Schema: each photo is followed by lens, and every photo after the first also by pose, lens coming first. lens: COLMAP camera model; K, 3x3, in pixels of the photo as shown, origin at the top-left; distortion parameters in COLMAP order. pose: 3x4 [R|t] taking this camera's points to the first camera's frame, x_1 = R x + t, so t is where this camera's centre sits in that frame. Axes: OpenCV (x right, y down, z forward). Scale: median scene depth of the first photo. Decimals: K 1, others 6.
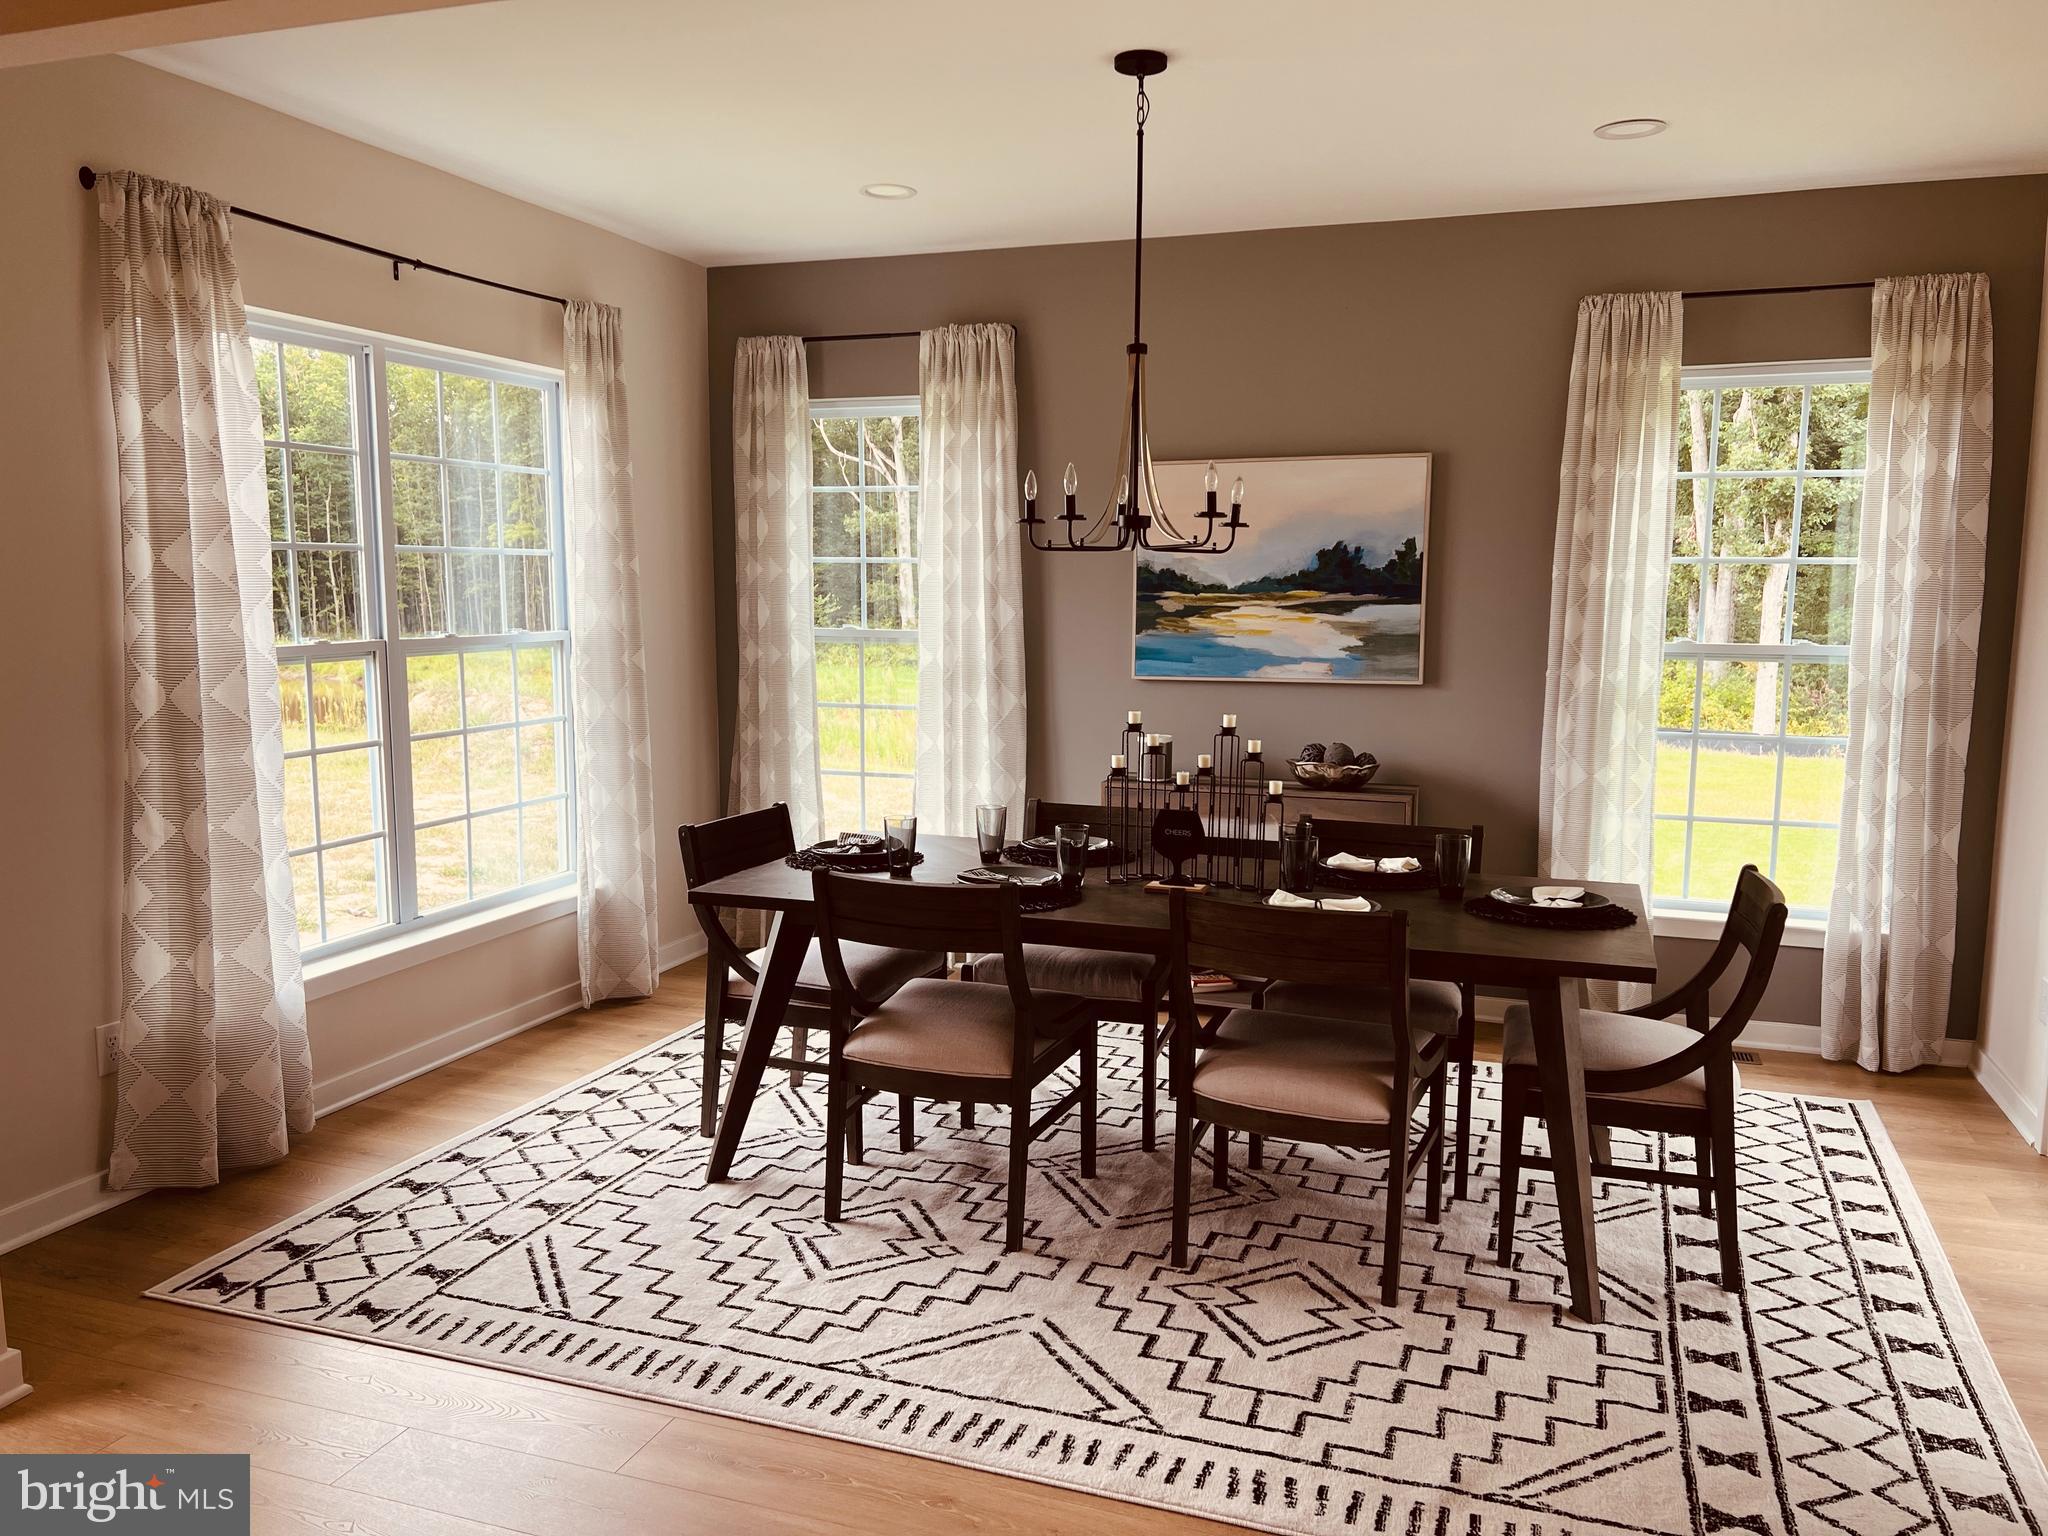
lens RADIAL K [[1551.2, 0, 1024.0], [0, 1551.2, 768.0], [0, 0, 1]] dist [0.016408, -0.006032]
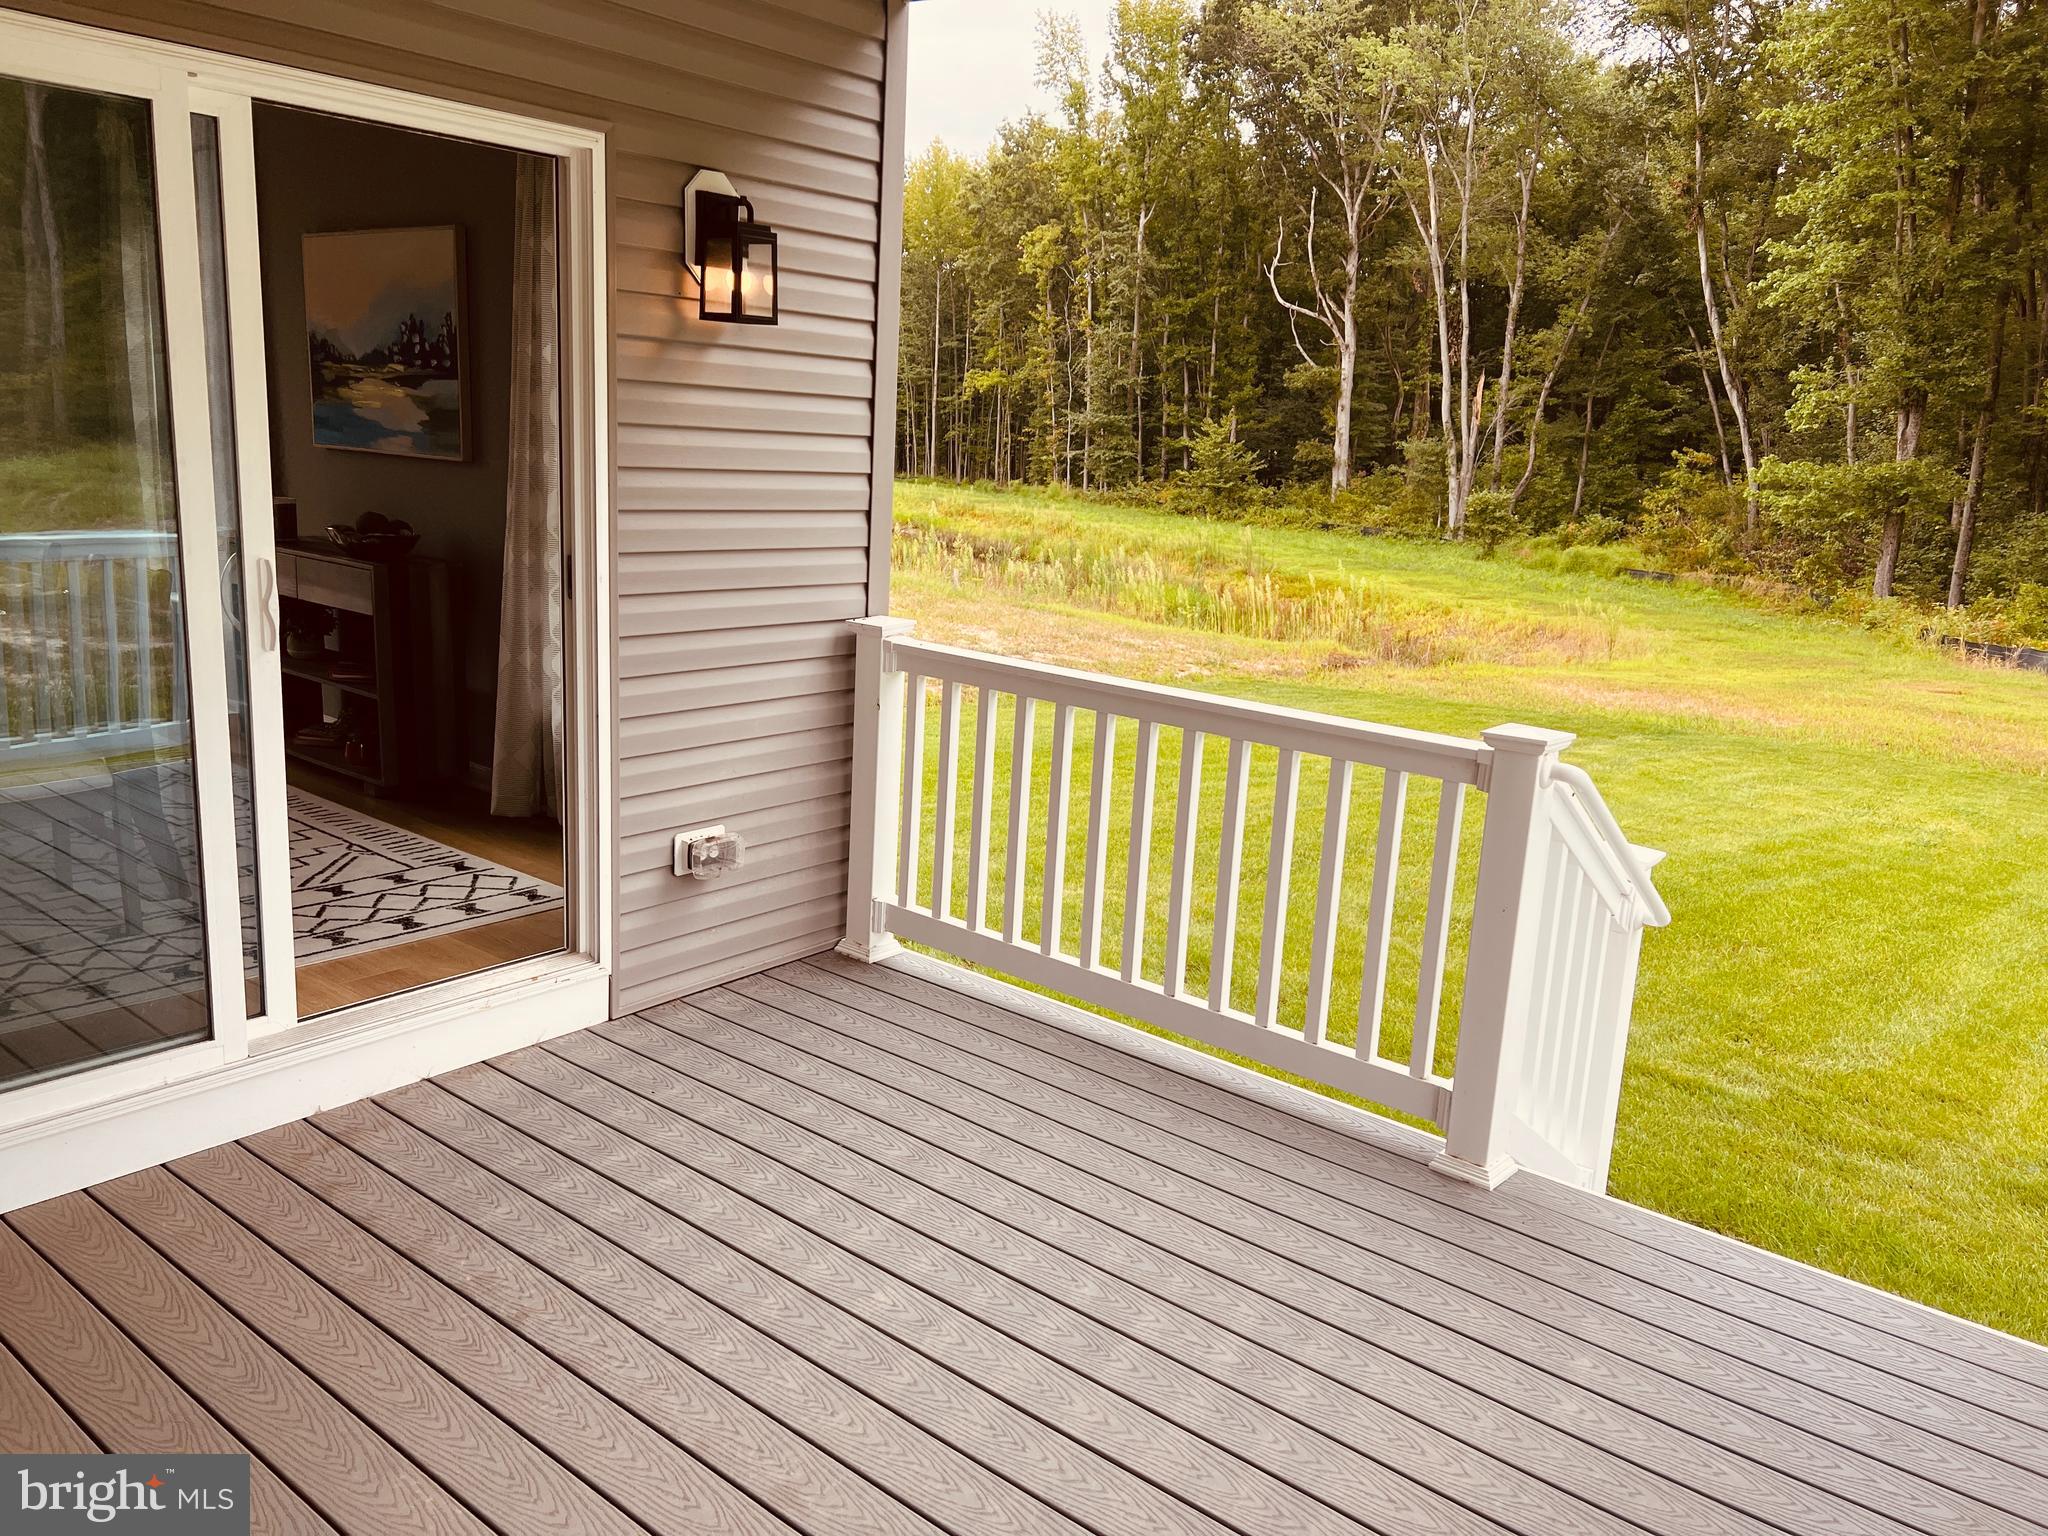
lens RADIAL K [[1563.4, 0, 1024.0], [0, 1563.4, 768.0], [0, 0, 1]] dist [0.078591, -0.000869]
pose [[0.939692, 0.119993, -0.320282, 0.934237], [-0.093063, 0.990810, 0.098161, 0.008311], [0.329117, -0.062434, 0.942223, 0.135555]]
